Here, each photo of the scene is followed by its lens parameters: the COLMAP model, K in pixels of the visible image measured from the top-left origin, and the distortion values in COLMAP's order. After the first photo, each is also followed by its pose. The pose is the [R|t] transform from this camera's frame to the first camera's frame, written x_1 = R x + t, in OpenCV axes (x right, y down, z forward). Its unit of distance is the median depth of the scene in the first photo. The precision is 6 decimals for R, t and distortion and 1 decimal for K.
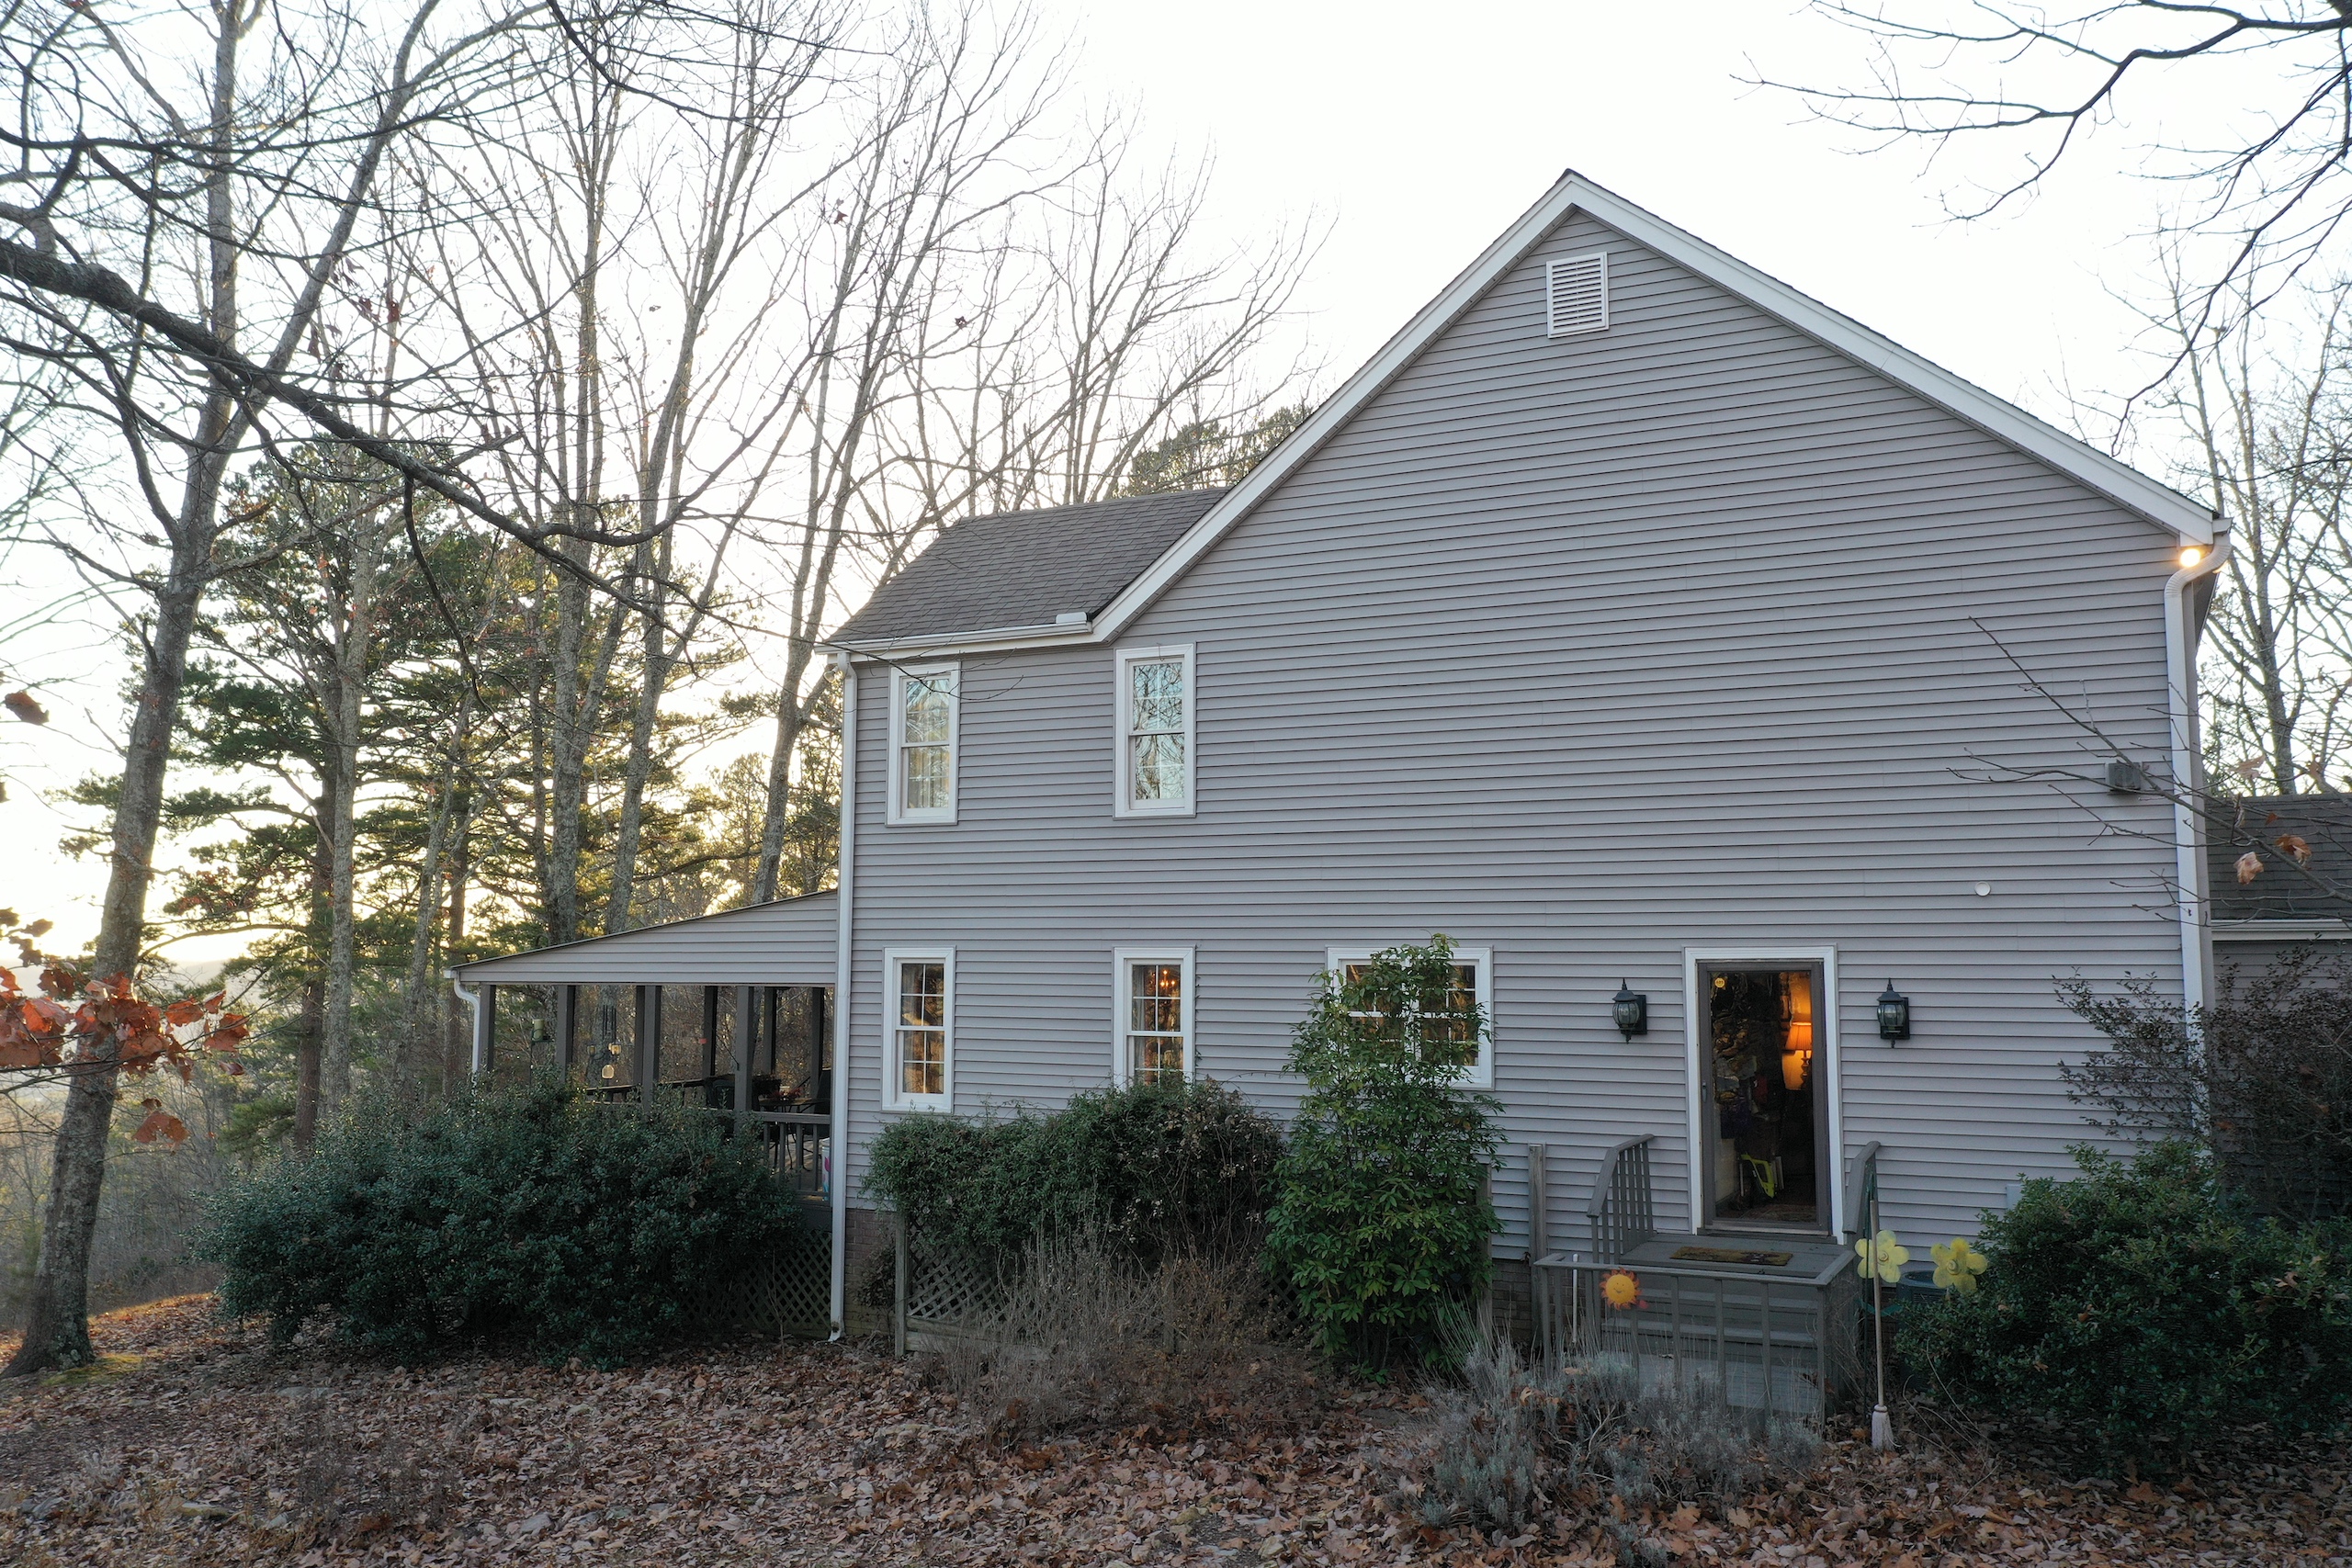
lens RADIAL K [[1854.6, 0, 1171.6], [0, 1854.6, 792.2], [0, 0, 1]] dist [-0.010579, 0.013559]
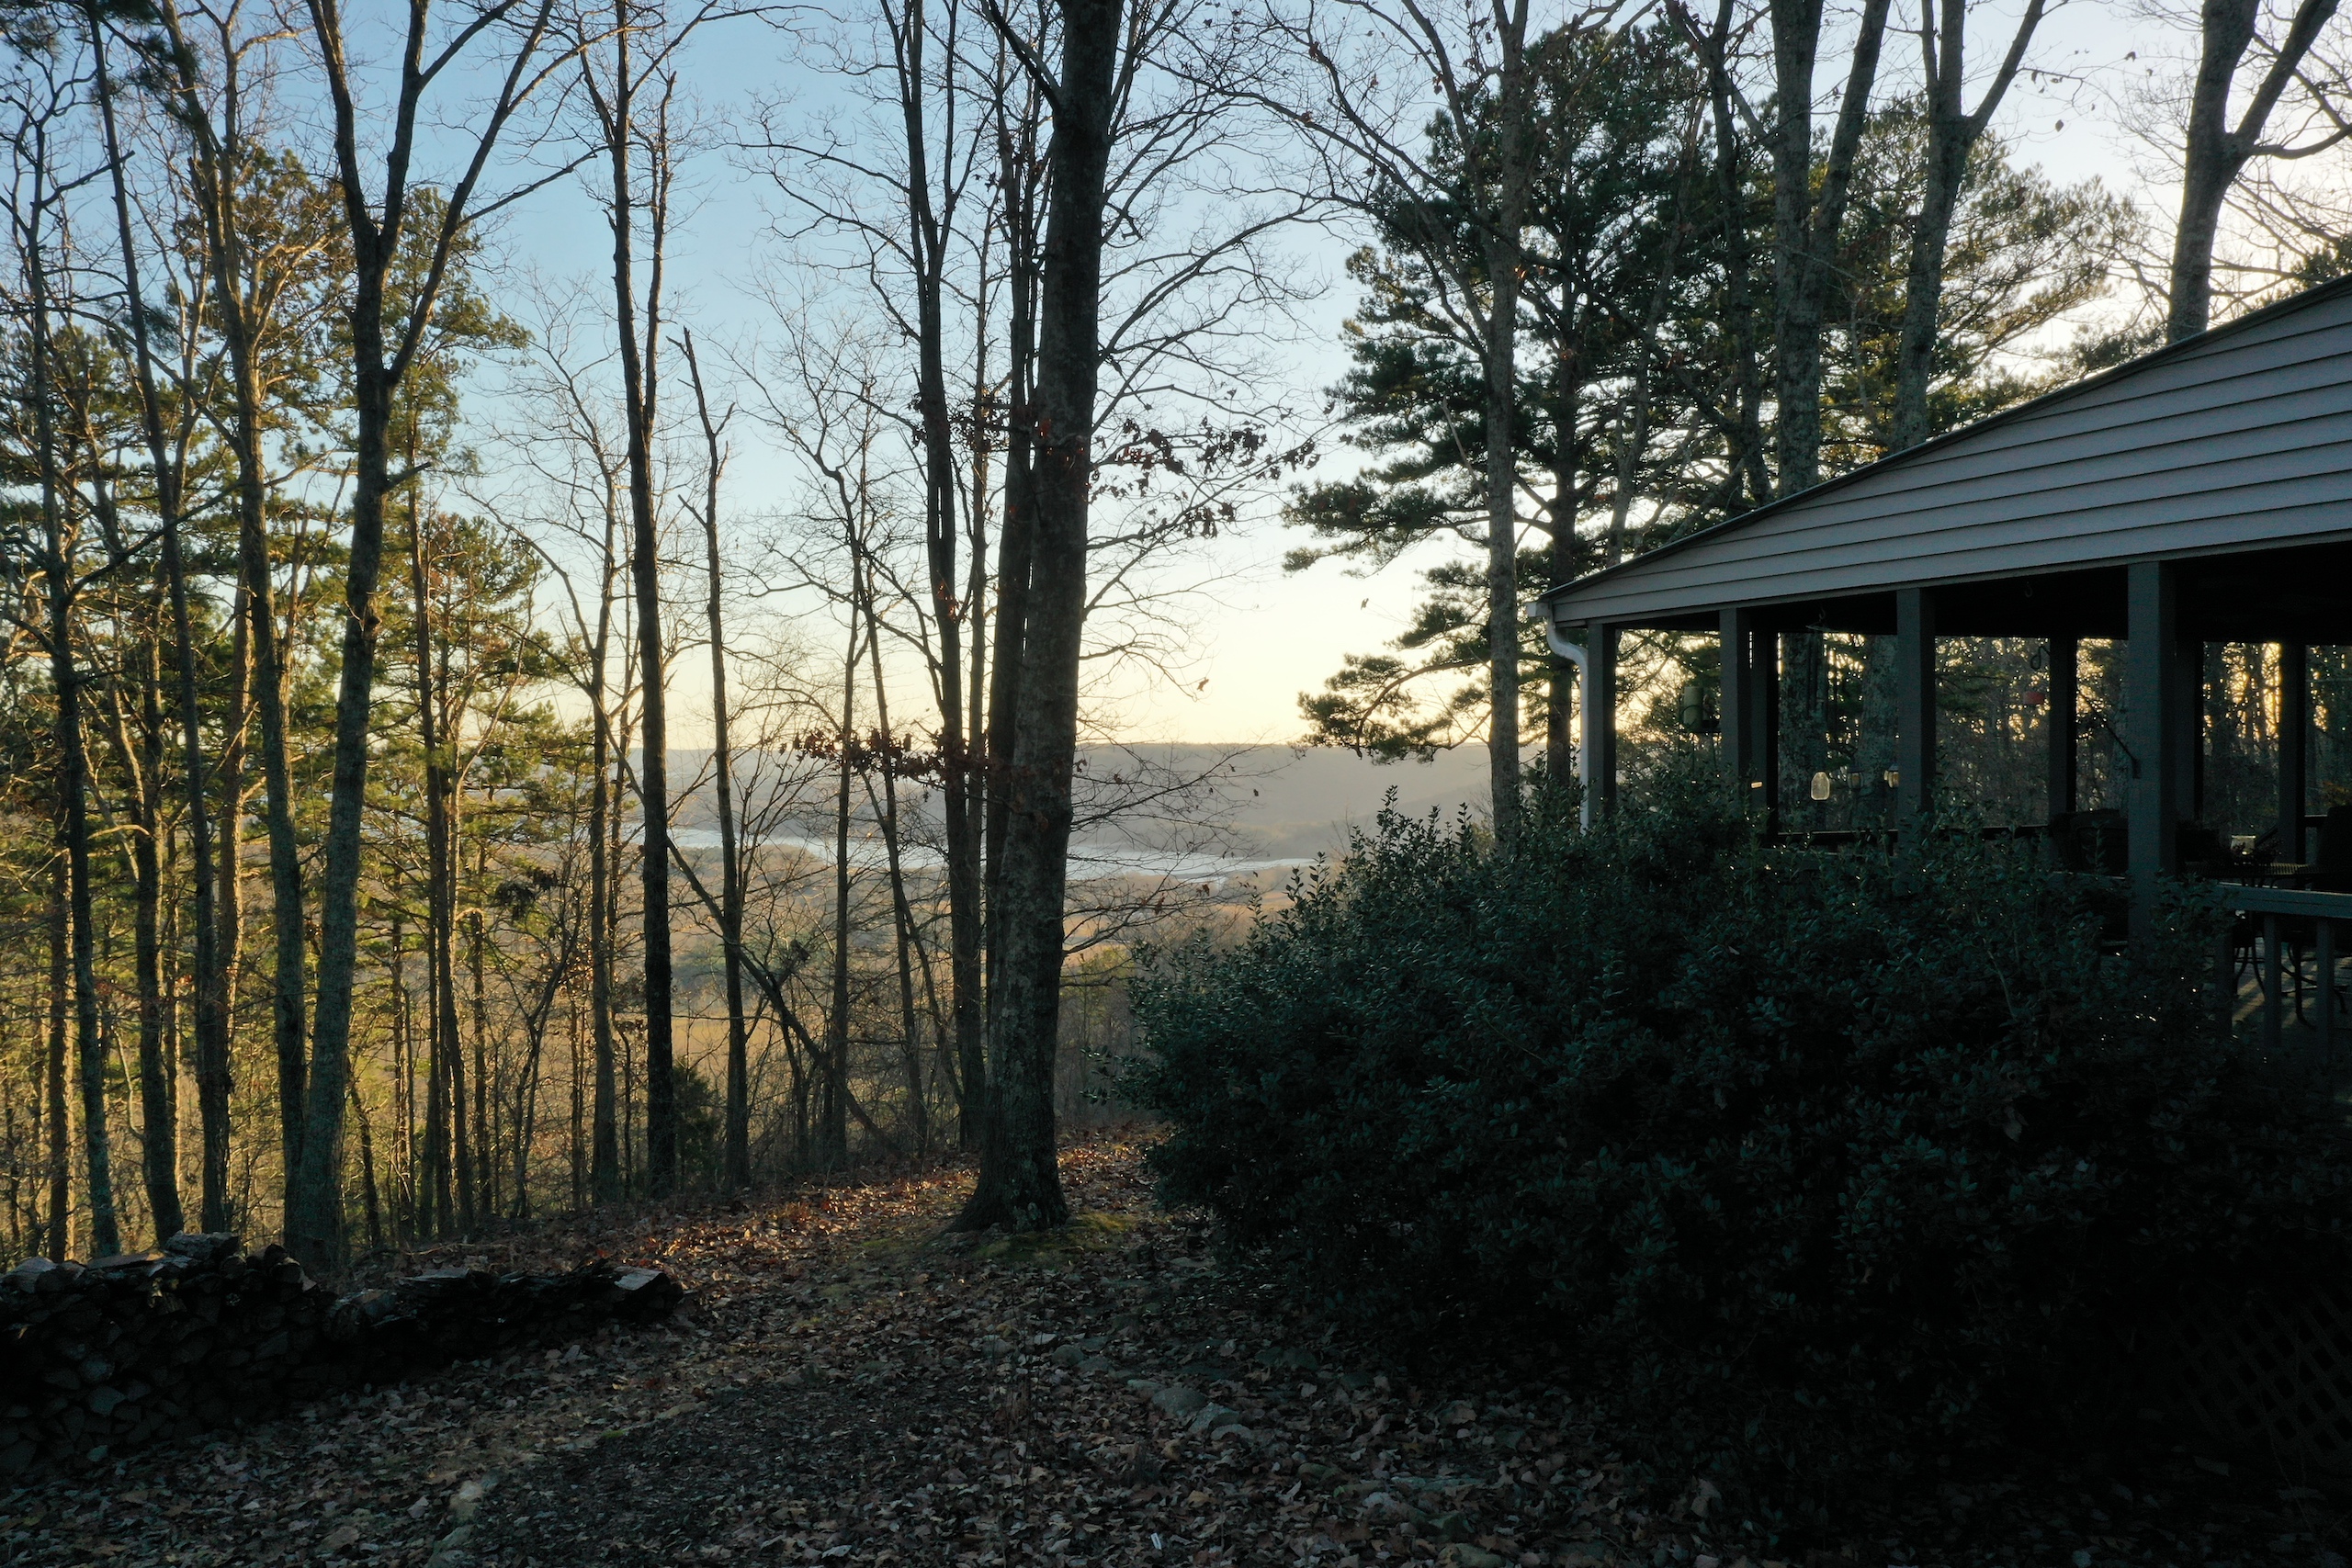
lens RADIAL K [[1854.6, 0, 1177.0], [0, 1854.6, 791.4], [0, 0, 1]] dist [-0.010579, 0.013559]
pose [[0.768271, 0.006505, -0.640091, -0.151920], [0.069187, 0.993247, 0.093136, 0.111879], [0.636374, -0.115840, 0.762633, 0.620696]]
